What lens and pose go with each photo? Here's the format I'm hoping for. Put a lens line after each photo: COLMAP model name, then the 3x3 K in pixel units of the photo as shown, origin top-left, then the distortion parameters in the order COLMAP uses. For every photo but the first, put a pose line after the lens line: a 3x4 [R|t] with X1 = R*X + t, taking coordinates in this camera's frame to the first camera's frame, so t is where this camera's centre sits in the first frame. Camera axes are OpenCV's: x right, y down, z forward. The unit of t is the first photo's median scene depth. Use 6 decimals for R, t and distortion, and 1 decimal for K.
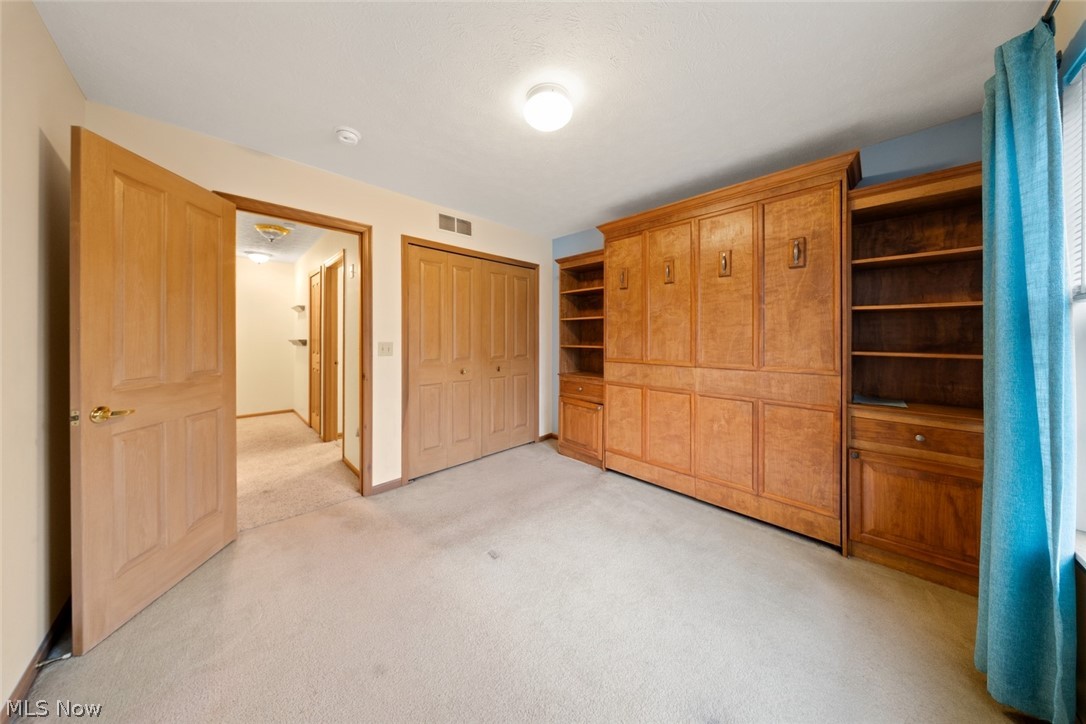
lens RADIAL K [[320.1, 0, 542.0], [0, 320.1, 337.7], [0, 0, 1]] dist [-0.000913, -0.001346]
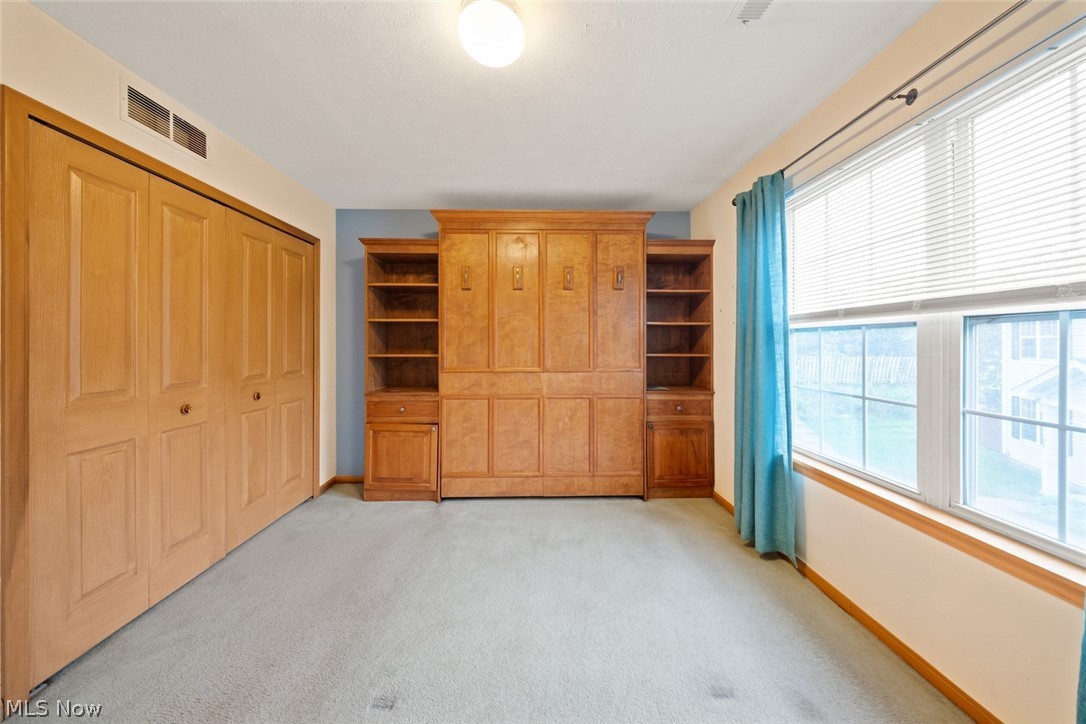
lens RADIAL K [[320.1, 0, 536.6], [0, 320.1, 343.5], [0, 0, 1]] dist [-0.000913, -0.001346]
pose [[0.692064, 0.000820, 0.721835, -0.269156], [0.001947, 0.999994, -0.003003, 0.001054], [-0.721833, 0.003483, 0.692058, 0.259454]]
